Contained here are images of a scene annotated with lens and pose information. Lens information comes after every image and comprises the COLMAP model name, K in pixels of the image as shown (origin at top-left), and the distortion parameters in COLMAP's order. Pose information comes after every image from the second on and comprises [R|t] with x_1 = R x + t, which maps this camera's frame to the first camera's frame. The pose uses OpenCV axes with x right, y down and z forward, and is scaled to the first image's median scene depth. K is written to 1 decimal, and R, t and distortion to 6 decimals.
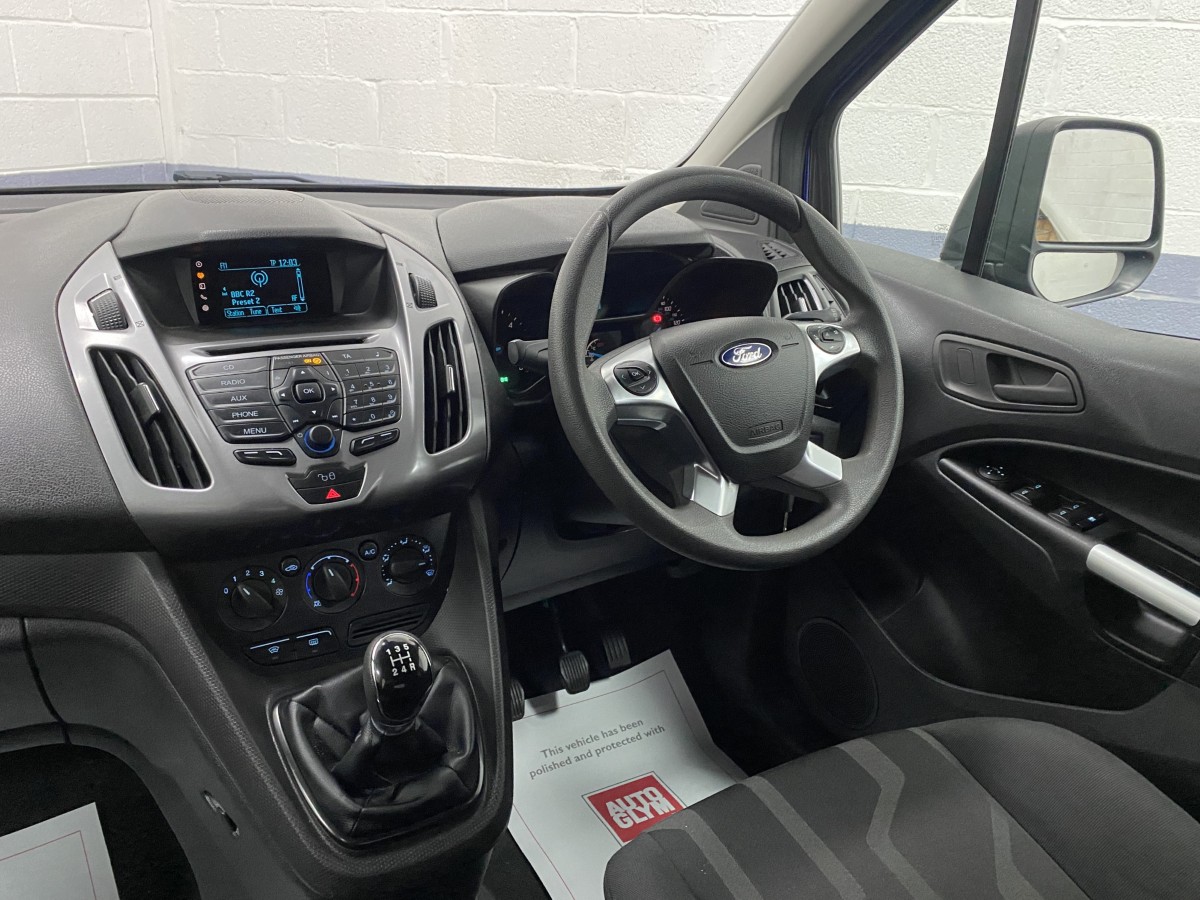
lens RADIAL K [[933.3, 0, 606.6], [0, 933.3, 430.7], [0, 0, 1]] dist [0.006104, -0.008869]
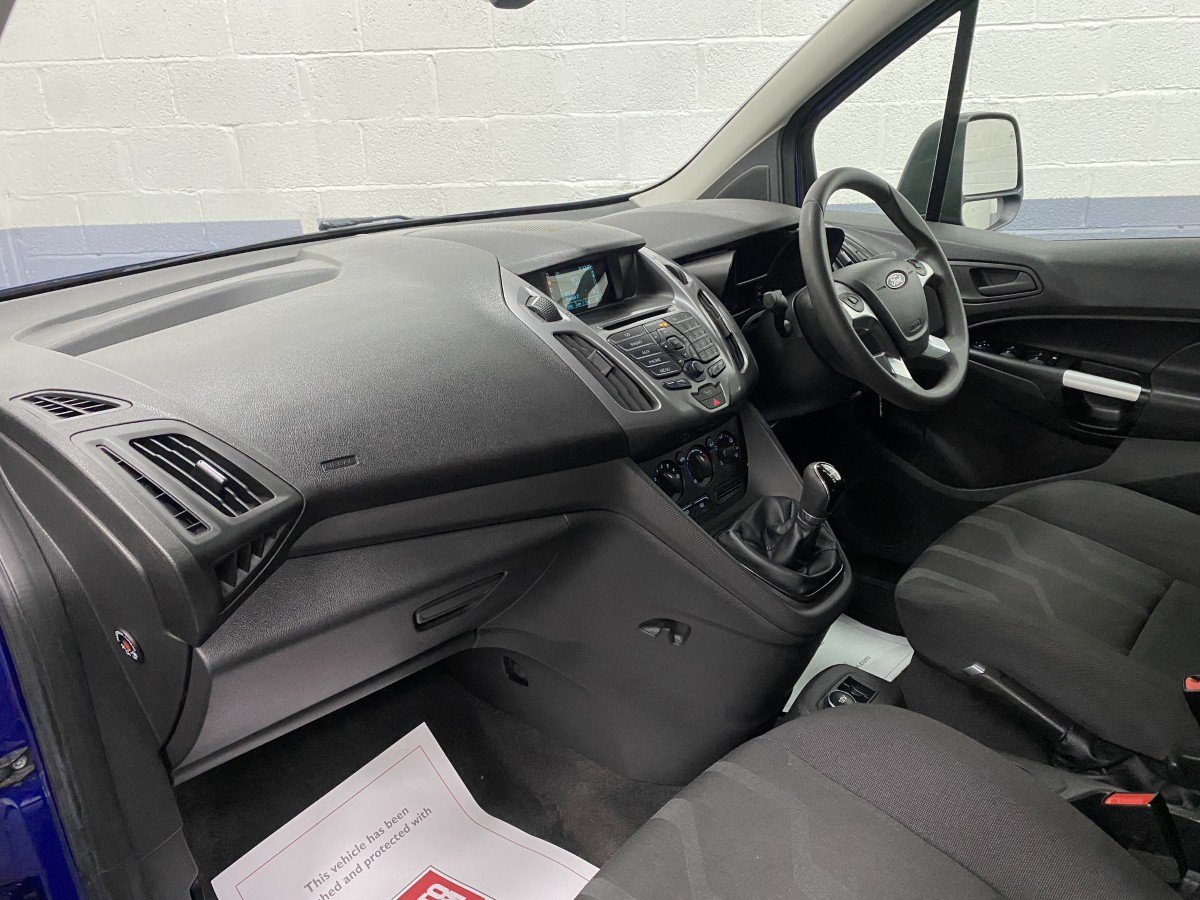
lens RADIAL K [[925.1, 0, 603.9], [0, 925.1, 433.5], [0, 0, 1]] dist [0.009037, 0.001956]
pose [[0.938094, -0.186416, 0.291938, -0.806907], [0.186273, 0.982083, 0.028545, 0.035288], [-0.292029, 0.027602, 0.956011, -0.355978]]
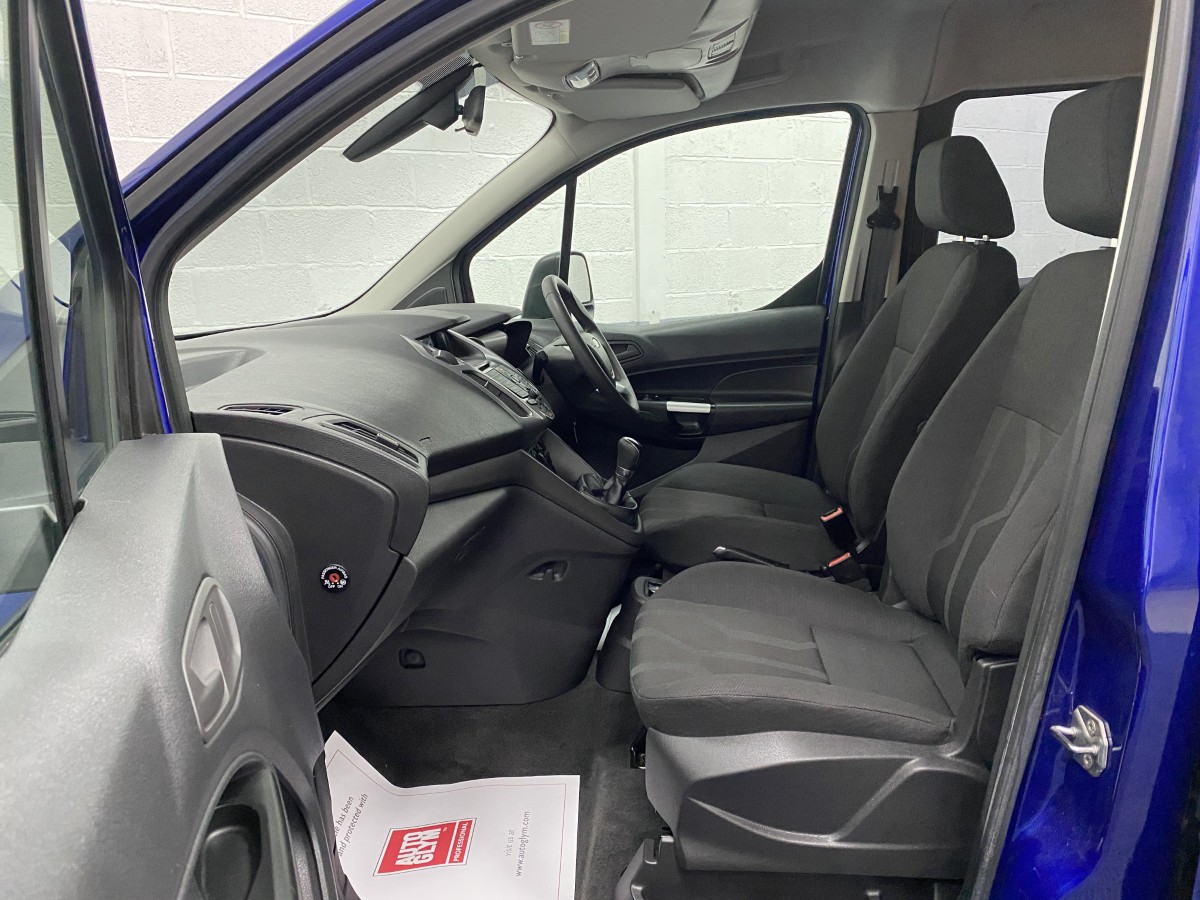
lens RADIAL K [[914.6, 0, 580.8], [0, 914.6, 442.7], [0, 0, 1]] dist [0.108102, -0.224477]
pose [[0.567461, -0.226827, 0.791541, -1.814060], [0.344006, 0.938701, 0.022377, 0.097141], [-0.748096, 0.259597, 0.610706, -0.387701]]
